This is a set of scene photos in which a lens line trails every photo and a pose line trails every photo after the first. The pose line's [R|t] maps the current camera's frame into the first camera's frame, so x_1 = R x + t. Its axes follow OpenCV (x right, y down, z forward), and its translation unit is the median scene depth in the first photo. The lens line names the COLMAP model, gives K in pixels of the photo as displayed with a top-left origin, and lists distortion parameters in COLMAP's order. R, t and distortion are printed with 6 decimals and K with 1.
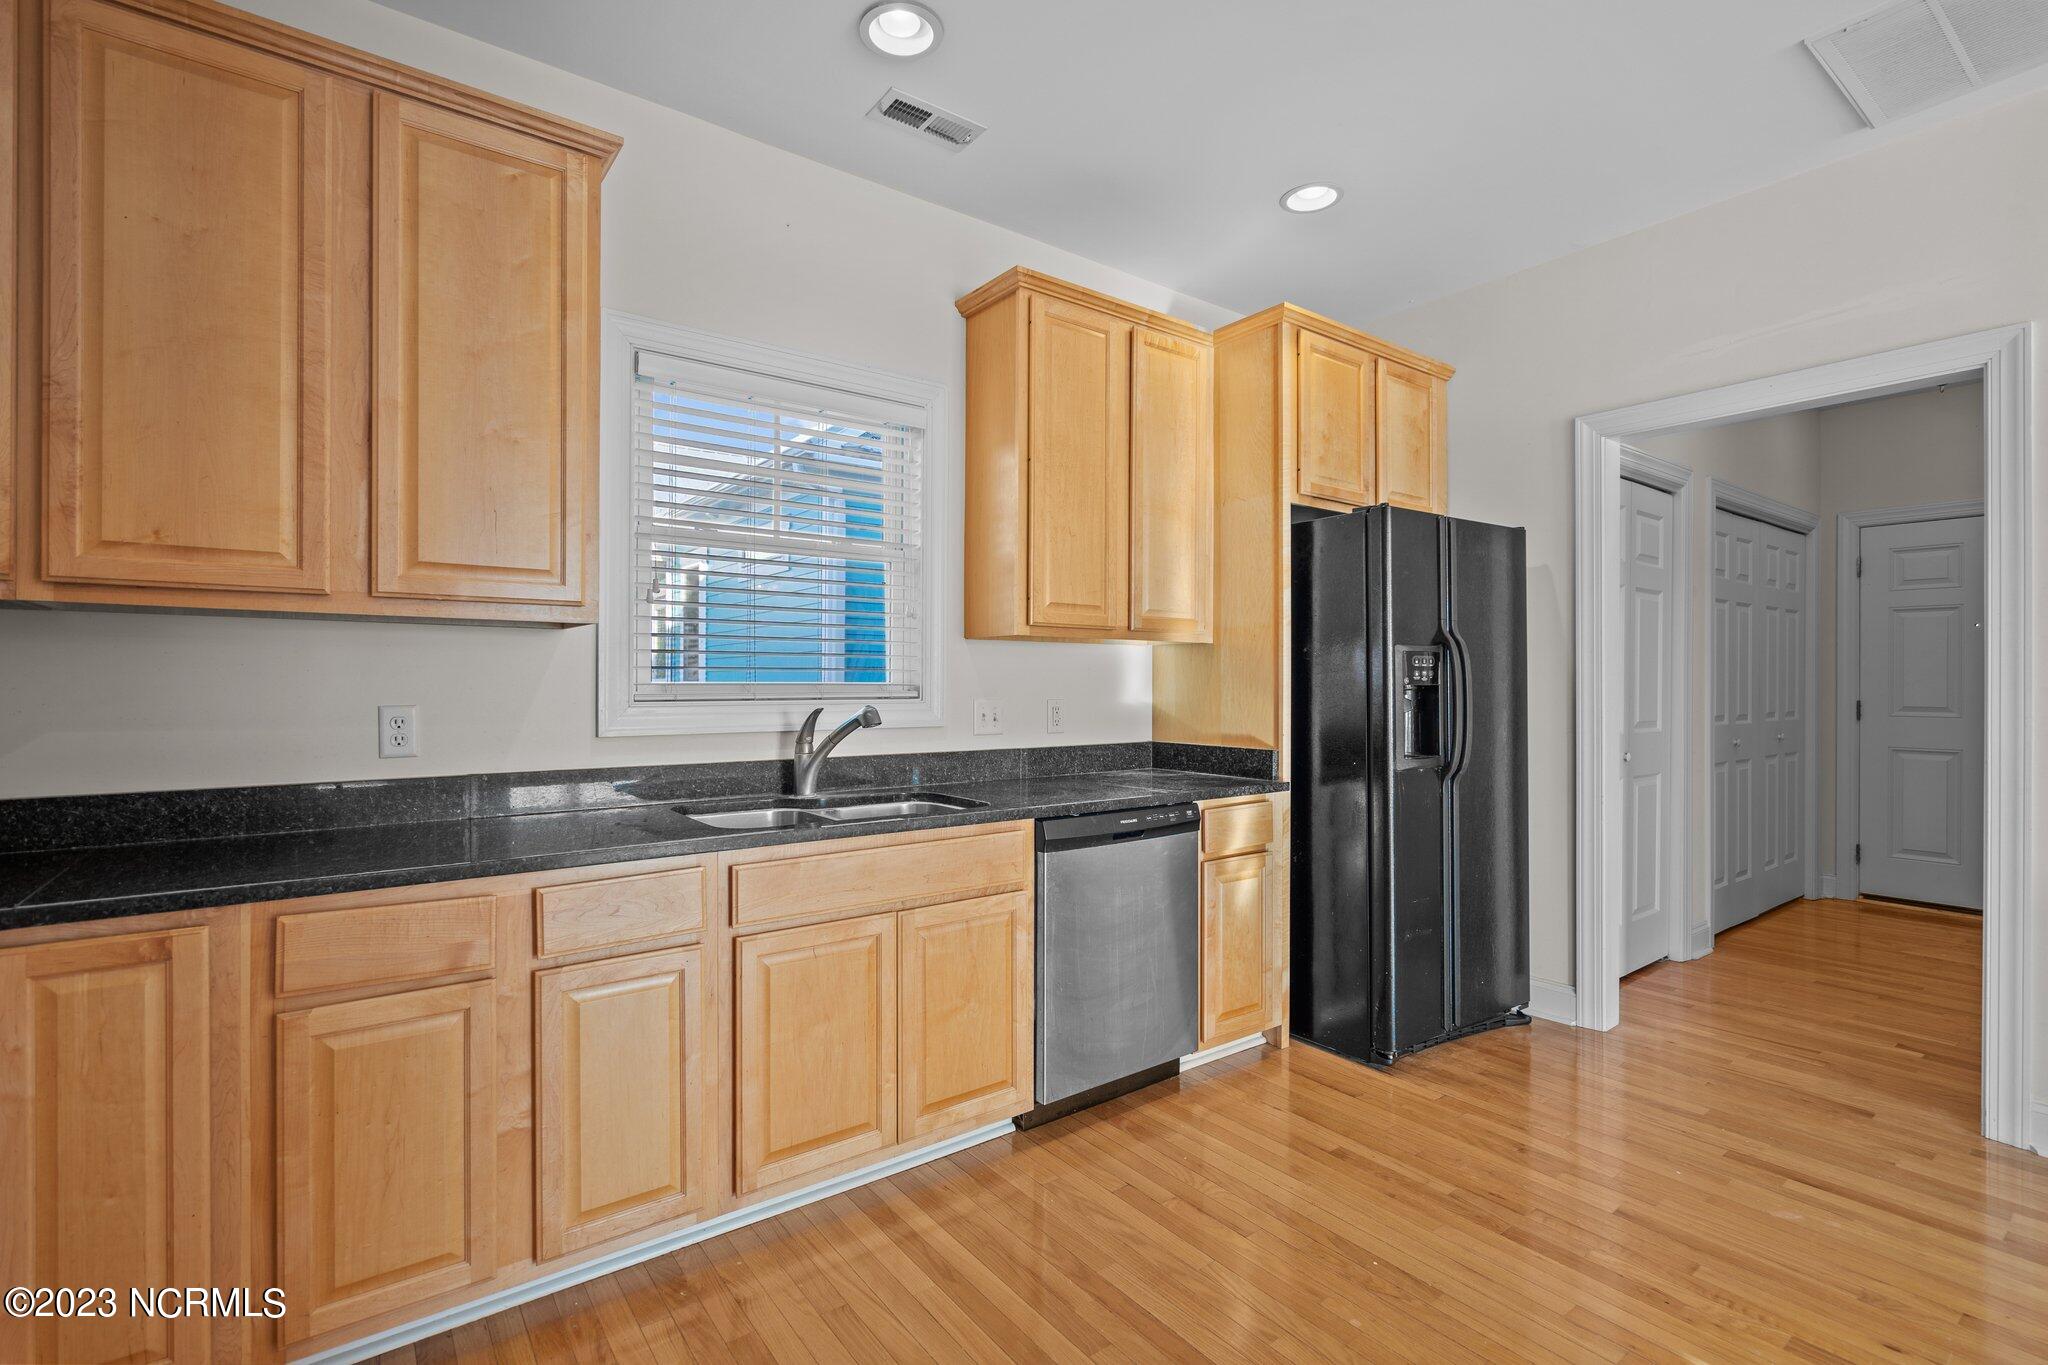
lens RADIAL K [[935.5, 0, 1017.2], [0, 935.5, 677.1], [0, 0, 1]] dist [-0.003243, 0.000810]
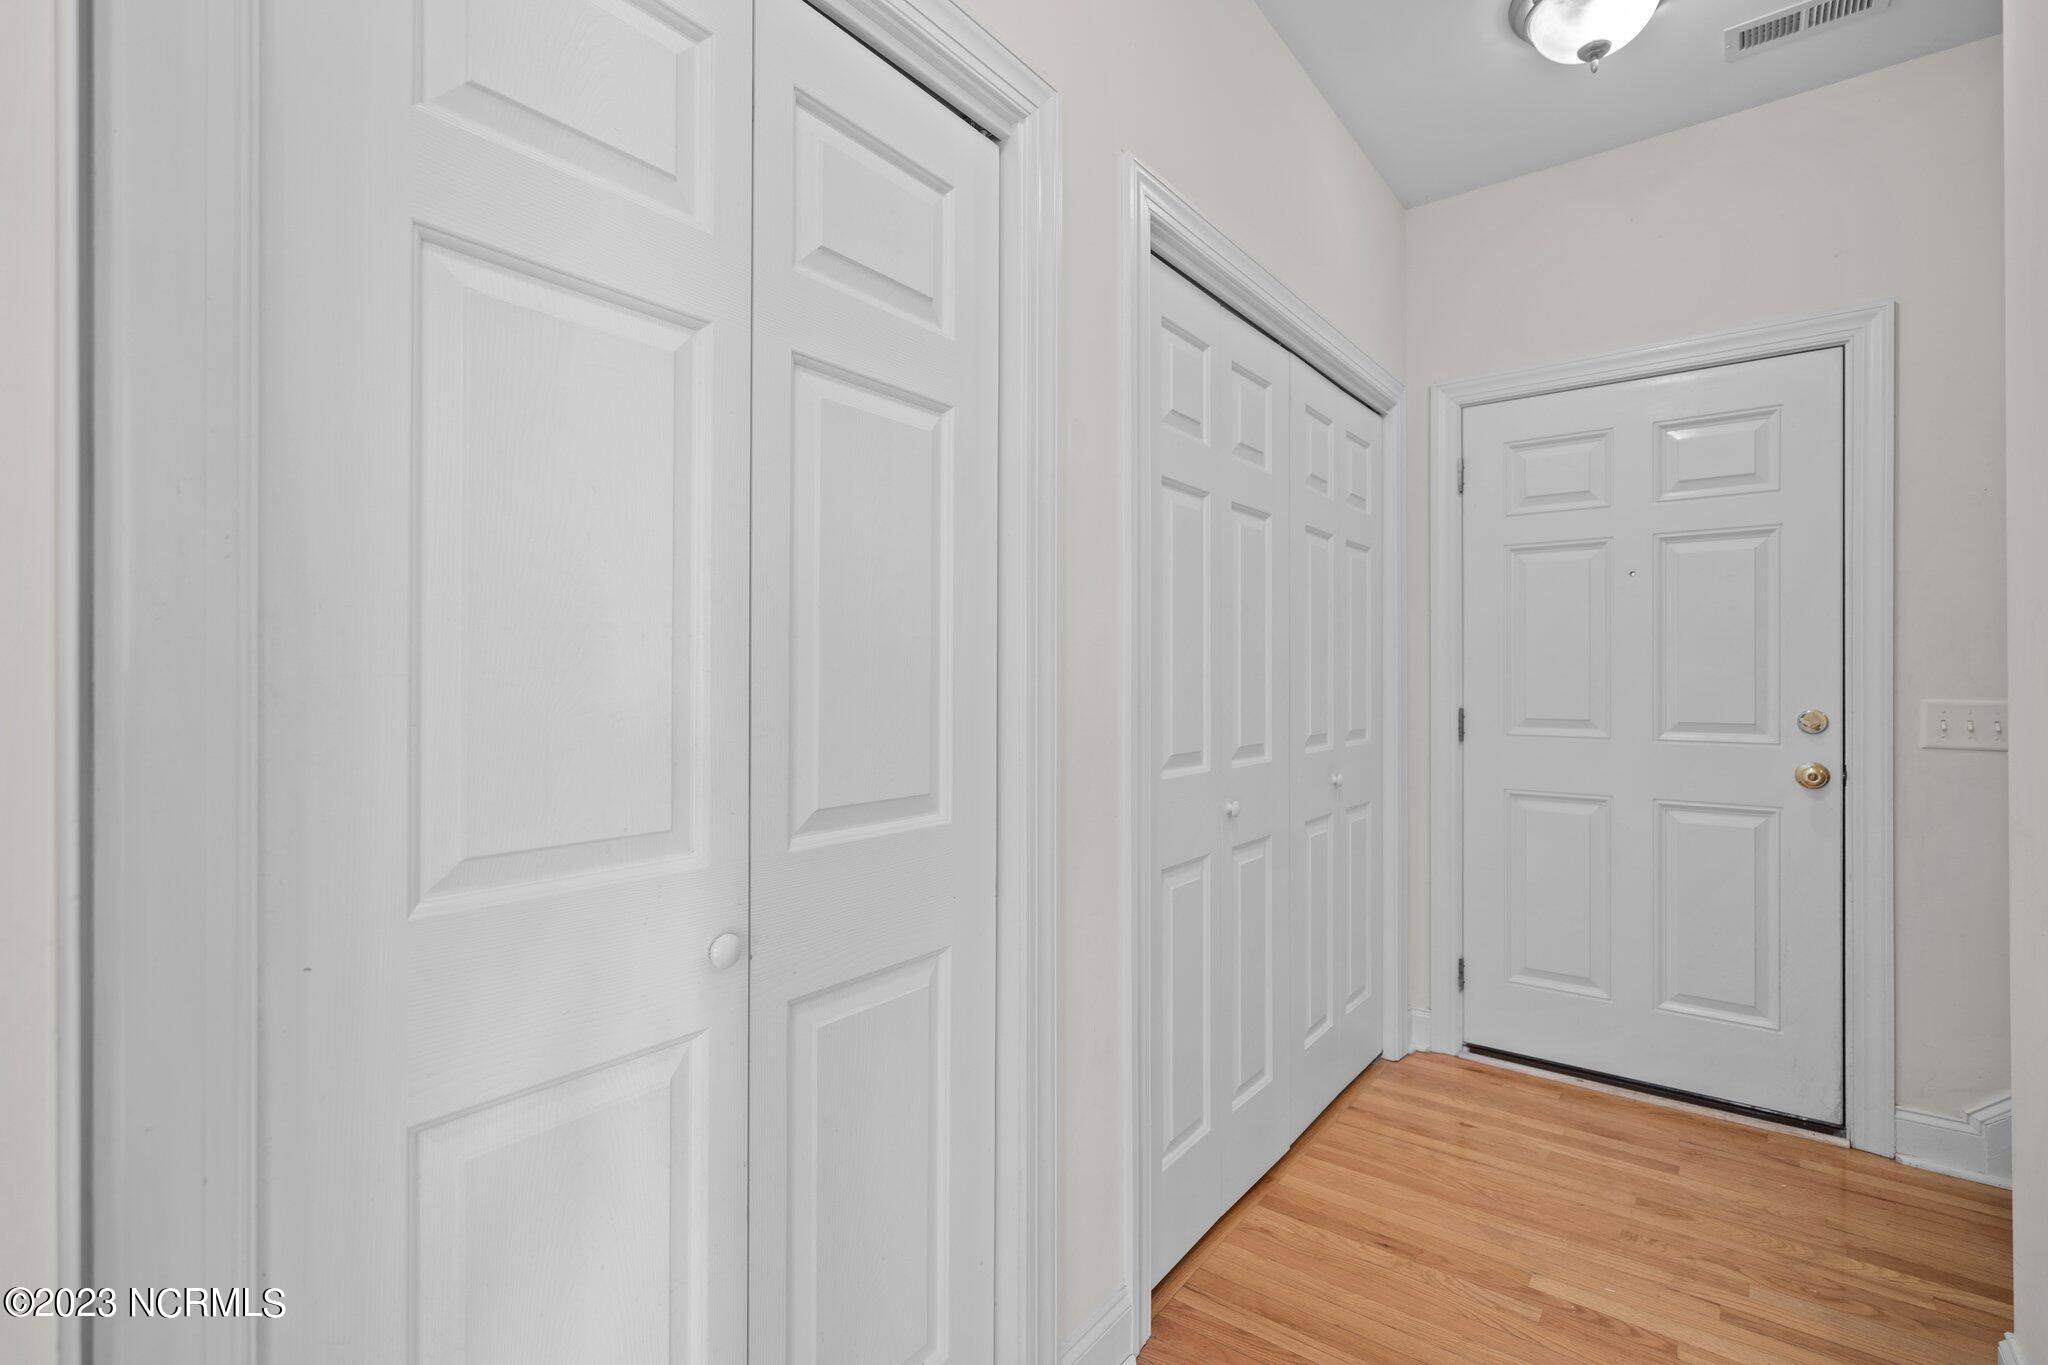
lens RADIAL K [[935.5, 0, 1017.2], [0, 935.5, 677.1], [0, 0, 1]] dist [-0.003243, 0.000810]
pose [[0.962874, -0.006031, 0.269885, 0.486374], [0.005431, 0.999981, 0.002971, 0.003219], [-0.269898, -0.001395, 0.962888, 0.523584]]
